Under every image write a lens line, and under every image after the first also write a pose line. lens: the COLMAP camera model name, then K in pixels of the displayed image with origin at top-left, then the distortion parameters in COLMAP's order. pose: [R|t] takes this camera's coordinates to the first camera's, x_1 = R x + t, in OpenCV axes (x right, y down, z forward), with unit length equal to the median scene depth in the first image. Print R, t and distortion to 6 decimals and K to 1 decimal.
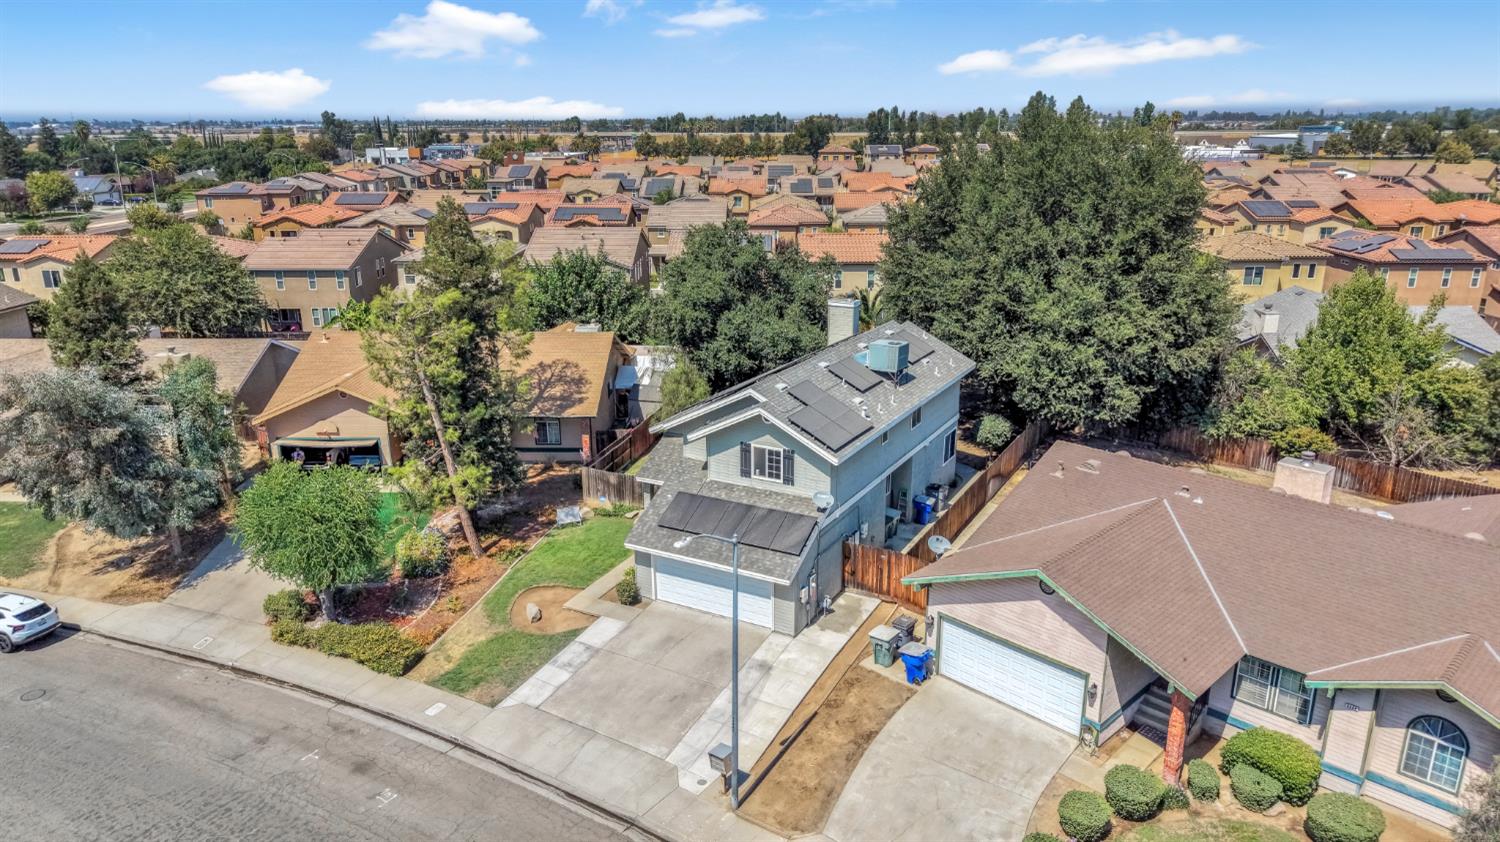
lens RADIAL K [[1013.9, 0, 747.6], [0, 1013.9, 390.9], [0, 0, 1]] dist [0.031718, -0.040396]
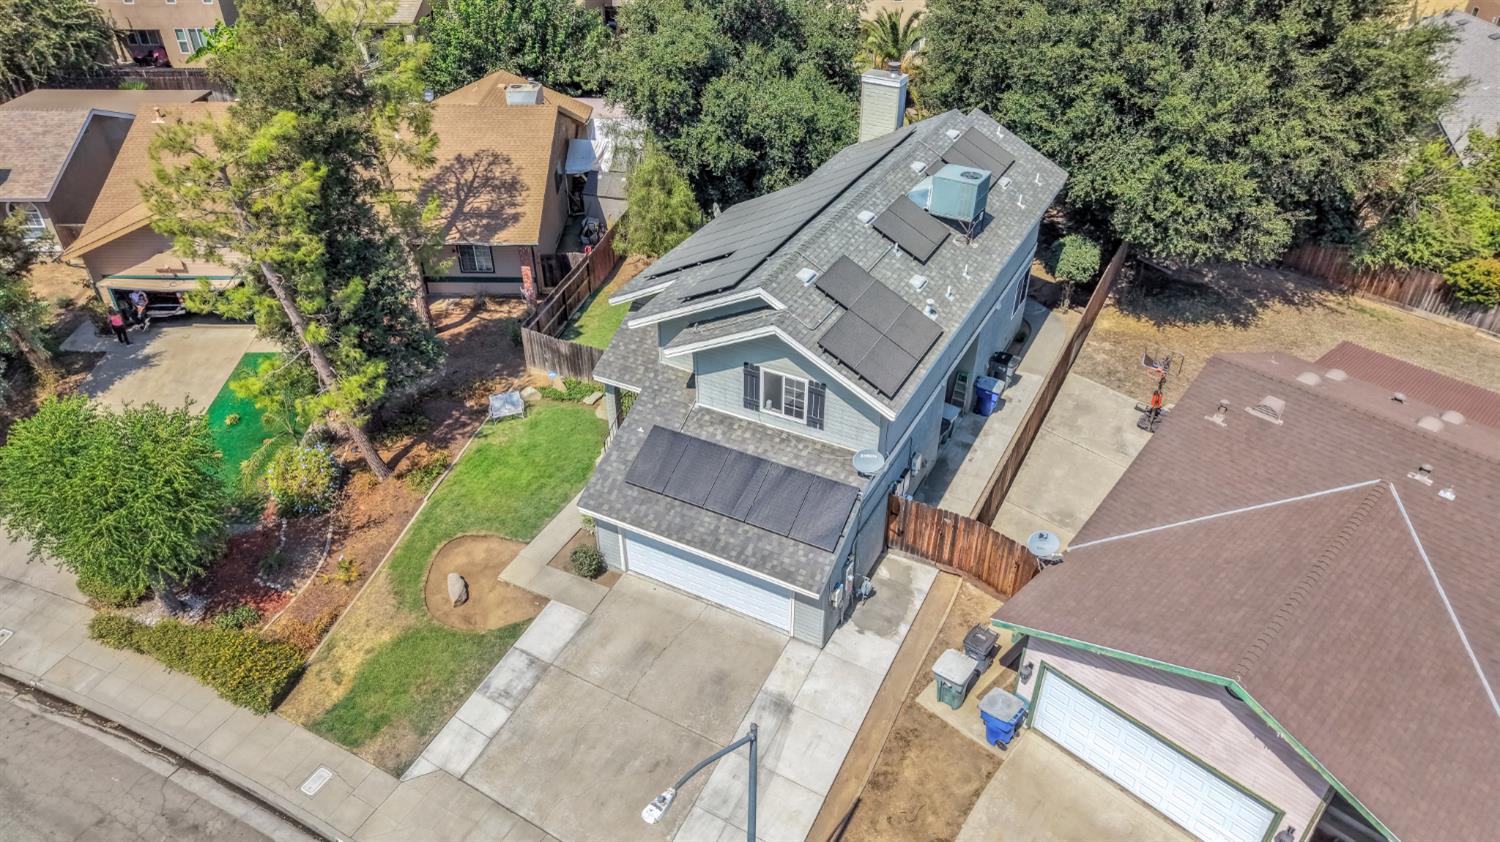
lens RADIAL K [[1023.6, 0, 746.4], [0, 1023.6, 411.6], [0, 0, 1]] dist [0.004128, -0.002004]
pose [[0.999844, -0.006290, 0.016482, -0.013869], [0.000450, 0.943071, 0.332590, -0.118926], [-0.017635, -0.332531, 0.942927, 0.296047]]
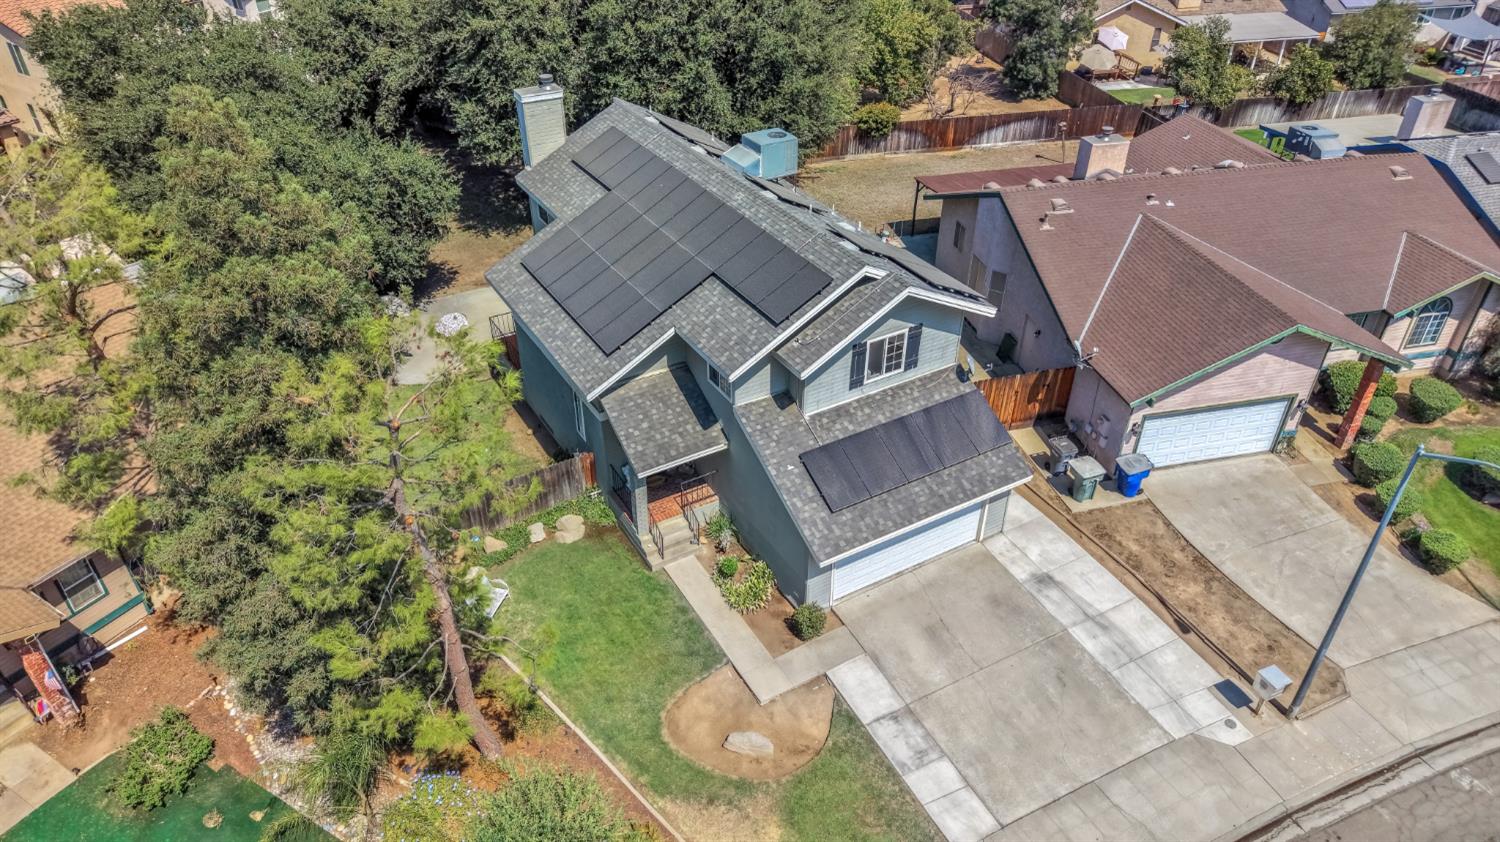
lens RADIAL K [[1010.6, 0, 750.0], [0, 1010.6, 421.0], [0, 0, 1]] dist [0.005496, -0.002763]
pose [[0.506000, -0.487707, 0.711412, -0.459456], [0.215293, 0.870101, 0.443366, -0.185050], [-0.835232, -0.071181, 0.545271, 0.570577]]
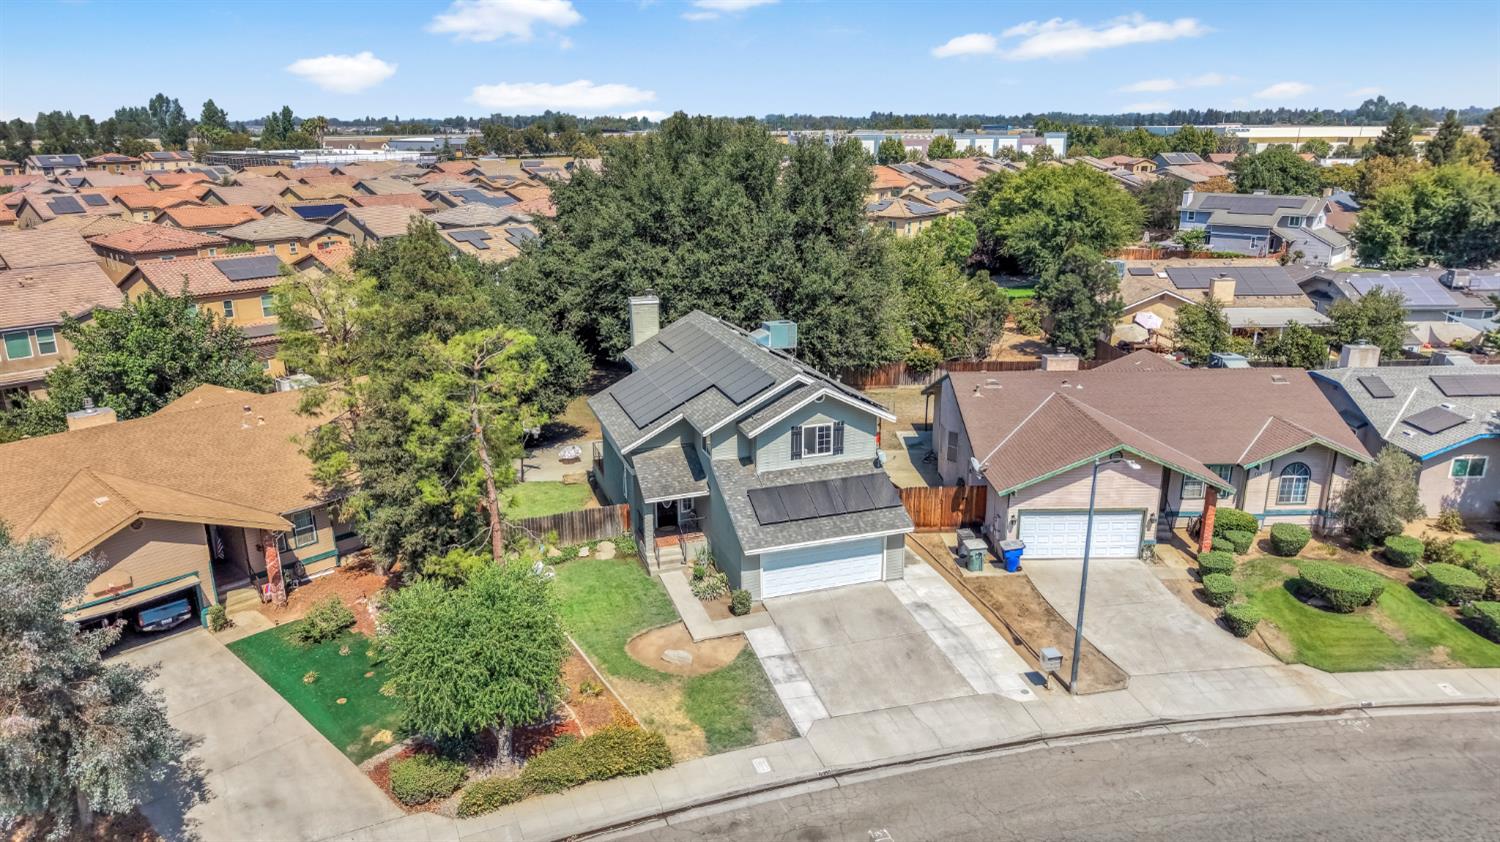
lens RADIAL K [[1013.9, 0, 747.6], [0, 1013.9, 390.9], [0, 0, 1]] dist [0.031718, -0.040396]
pose [[0.674936, -0.189979, 0.713000, -0.648732], [0.193366, 0.978056, 0.077561, -0.063529], [-0.712089, 0.085521, 0.696861, 0.249605]]
